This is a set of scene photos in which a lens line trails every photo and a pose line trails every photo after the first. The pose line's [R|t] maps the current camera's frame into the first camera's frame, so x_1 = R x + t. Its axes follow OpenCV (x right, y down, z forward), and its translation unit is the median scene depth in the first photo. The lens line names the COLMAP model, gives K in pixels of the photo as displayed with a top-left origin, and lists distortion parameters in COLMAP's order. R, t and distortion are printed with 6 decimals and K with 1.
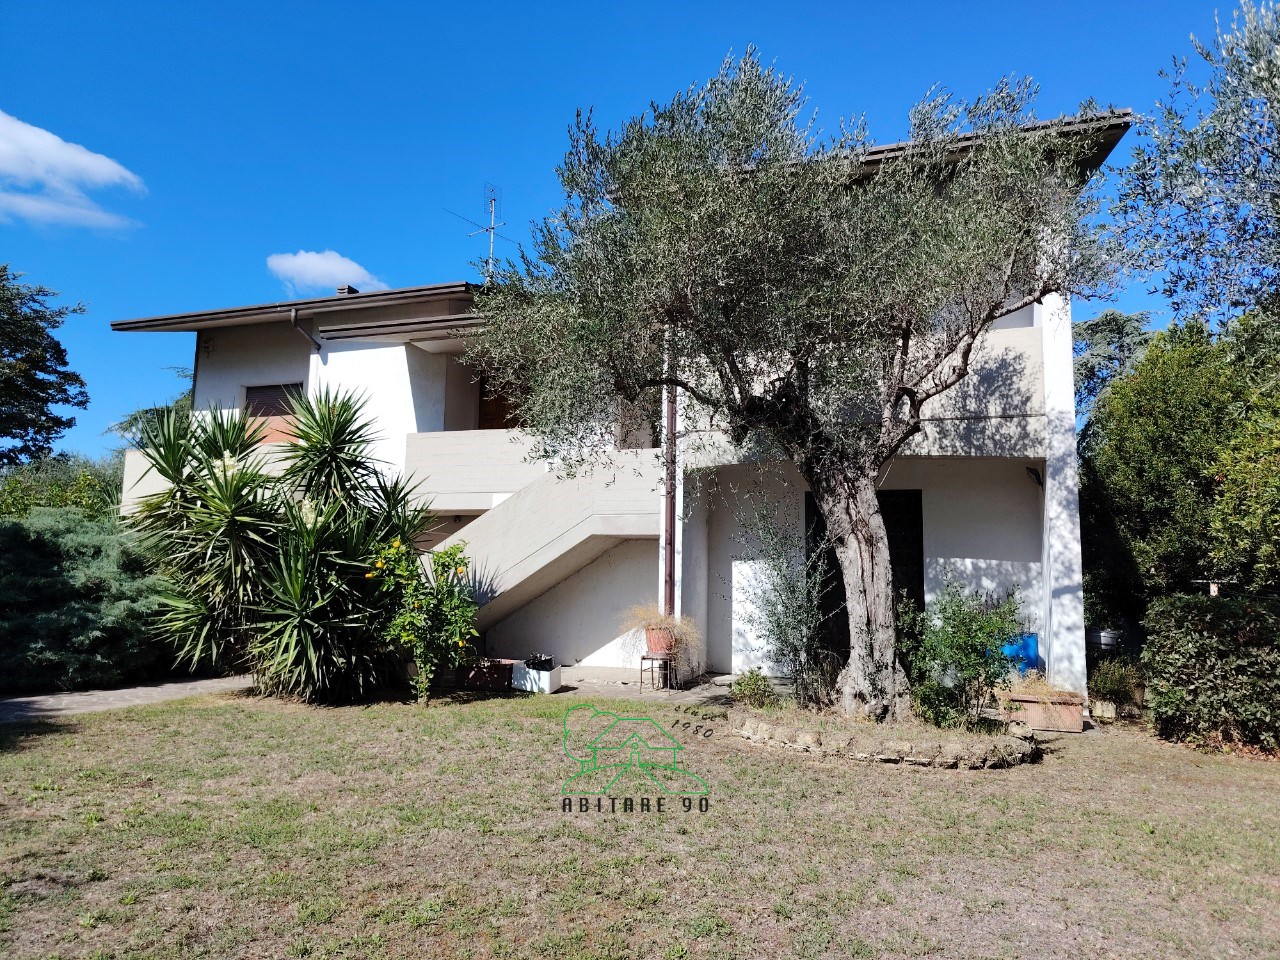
lens RADIAL K [[884.6, 0, 640.0], [0, 884.6, 480.0], [0, 0, 1]] dist [0.061852, -0.098819]
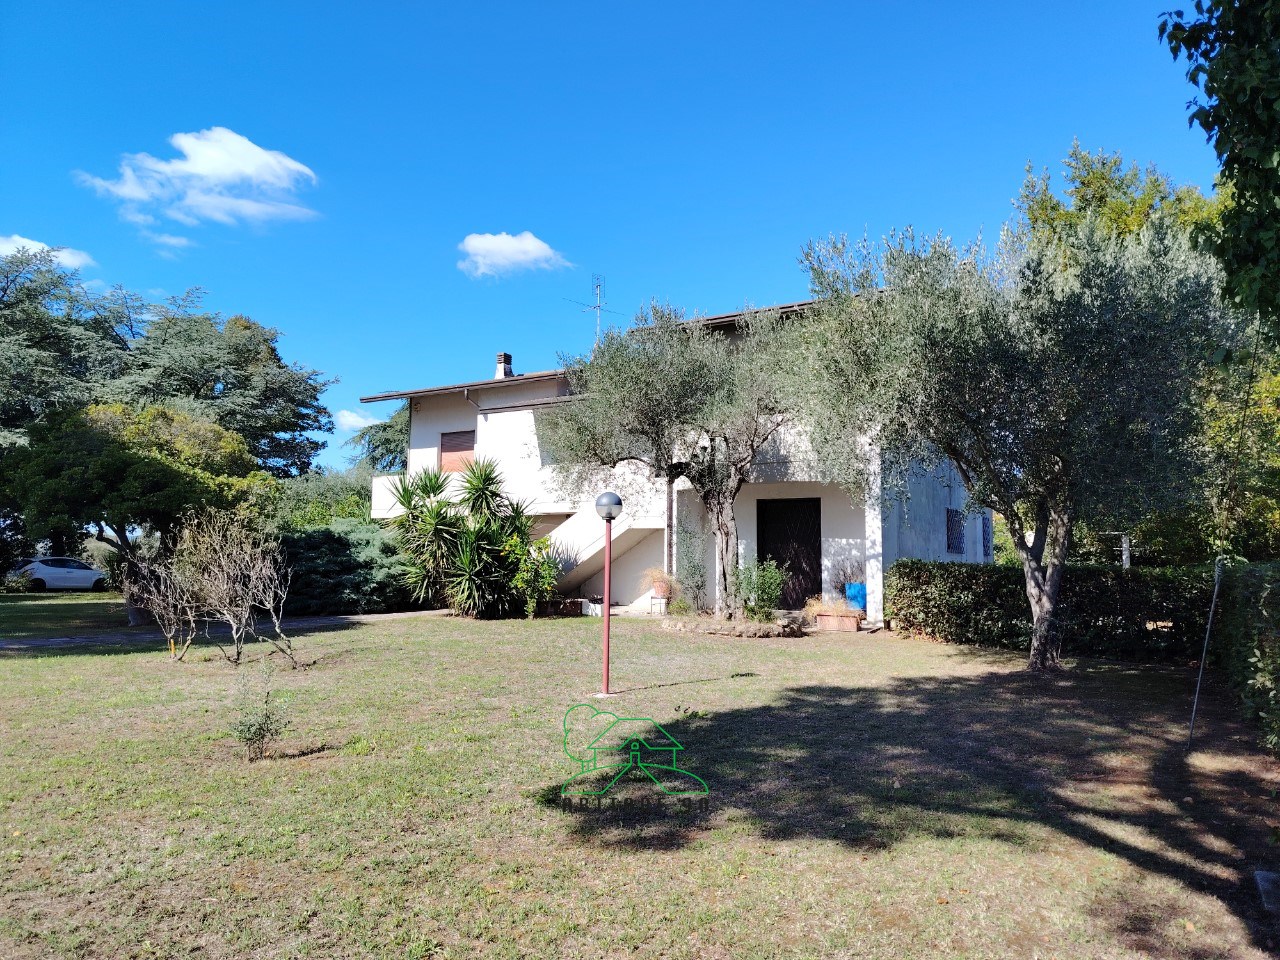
lens RADIAL K [[868.0, 0, 640.0], [0, 868.0, 480.0], [0, 0, 1]] dist [0.072115, -0.092714]
pose [[0.979768, -0.030887, -0.197741, 0.365619], [0.037033, 0.998937, 0.027458, -0.093633], [0.196682, -0.034225, 0.979870, -0.786508]]
